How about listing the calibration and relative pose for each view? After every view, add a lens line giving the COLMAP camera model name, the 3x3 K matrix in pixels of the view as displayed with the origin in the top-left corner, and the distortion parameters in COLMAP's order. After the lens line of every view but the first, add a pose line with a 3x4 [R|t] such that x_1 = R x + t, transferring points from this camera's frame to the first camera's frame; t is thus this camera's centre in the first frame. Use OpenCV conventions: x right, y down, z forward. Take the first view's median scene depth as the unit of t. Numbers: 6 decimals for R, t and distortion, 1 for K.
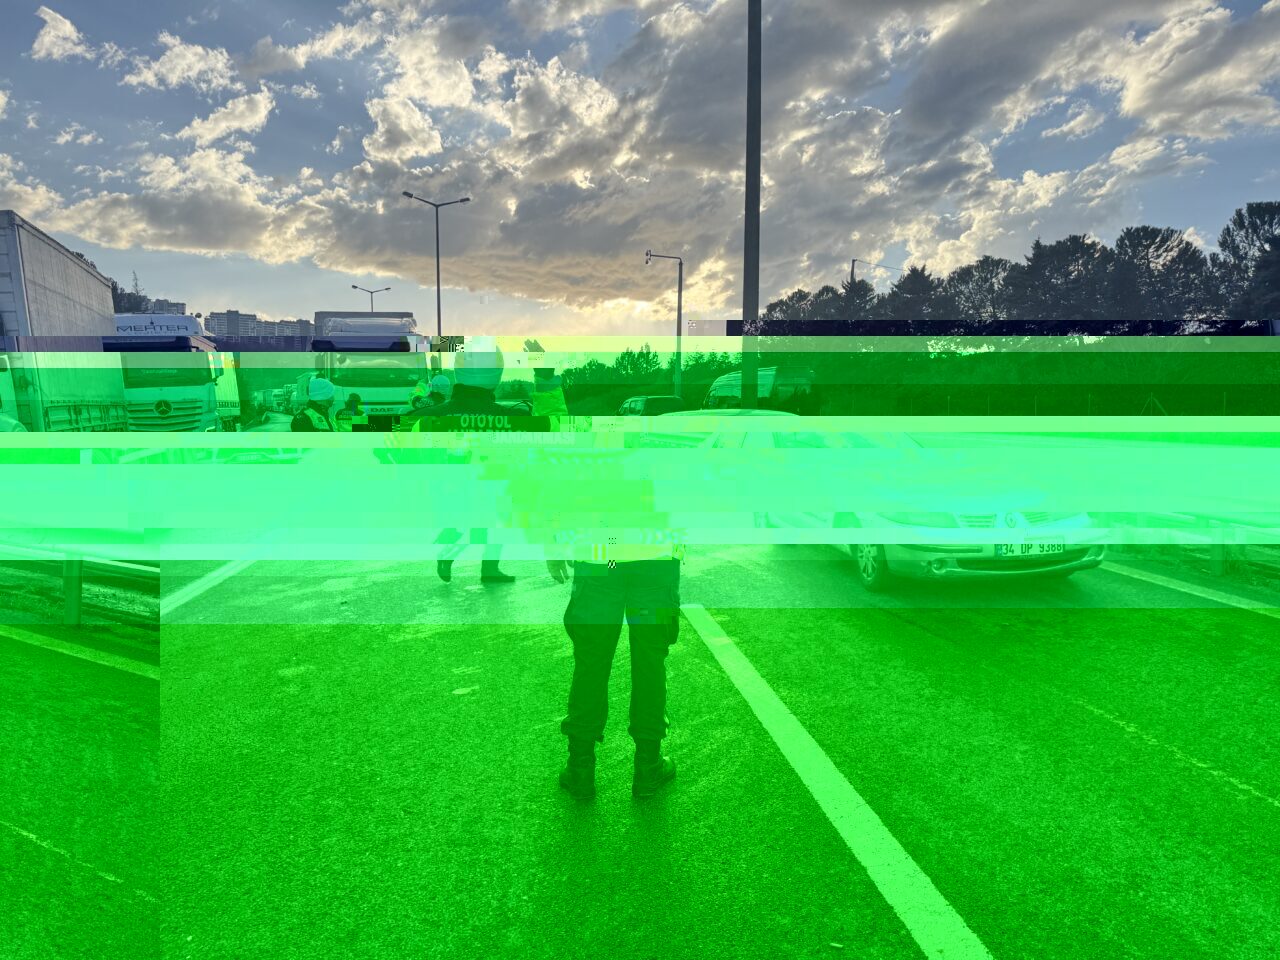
lens RADIAL K [[895.6, 0, 640.0], [0, 895.6, 480.0], [0, 0, 1]] dist [-0.083392, -0.000361]
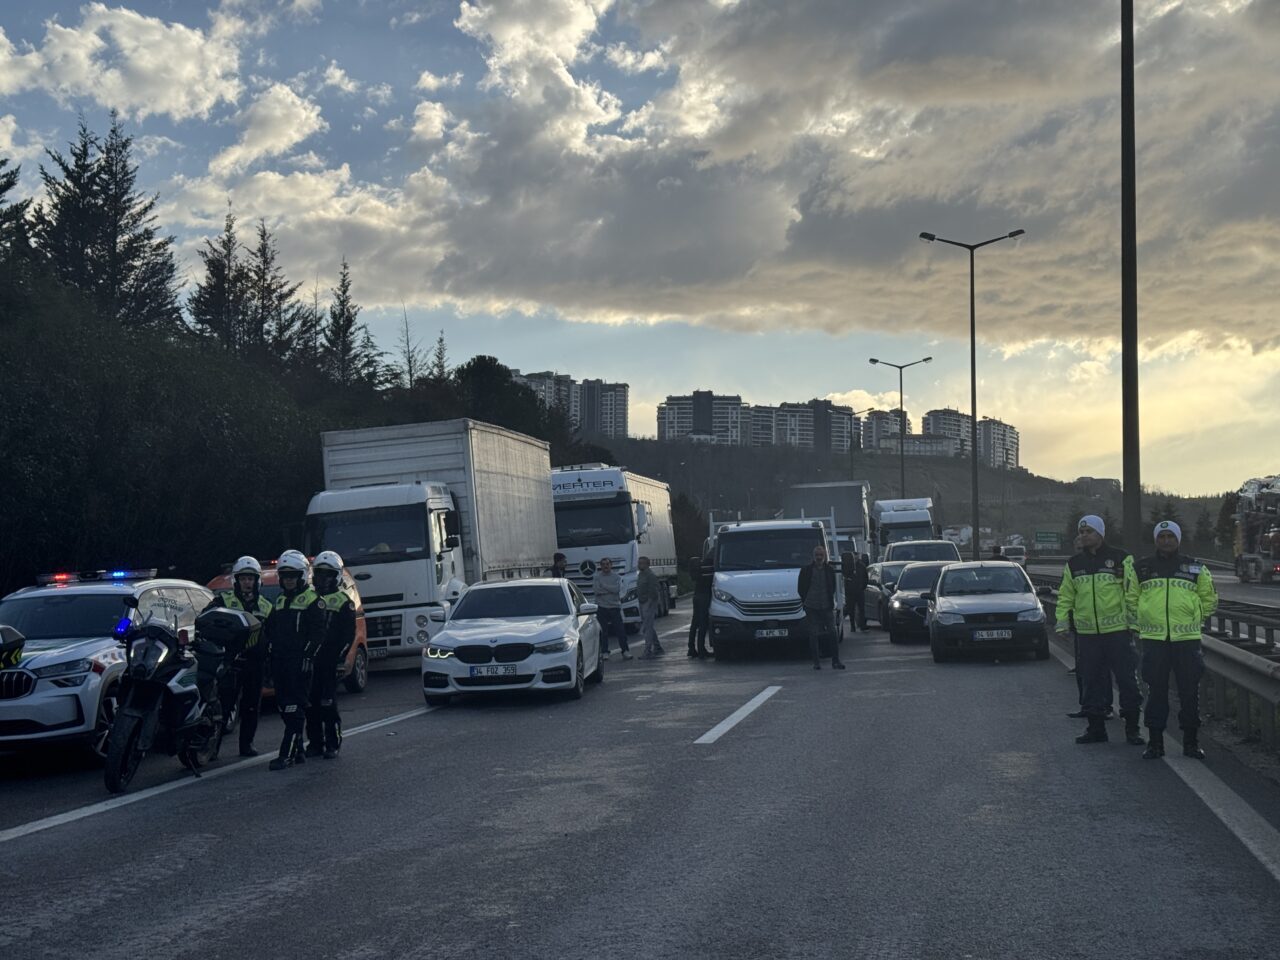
lens RADIAL K [[1791.5, 0, 640.0], [0, 1791.5, 480.0], [0, 0, 1]] dist [-0.002590, -0.002320]
pose [[0.888205, -0.030630, -0.458425, 0.330733], [-0.020397, 0.994163, -0.105945, 0.019043], [0.458994, 0.103451, 0.882396, -0.578809]]
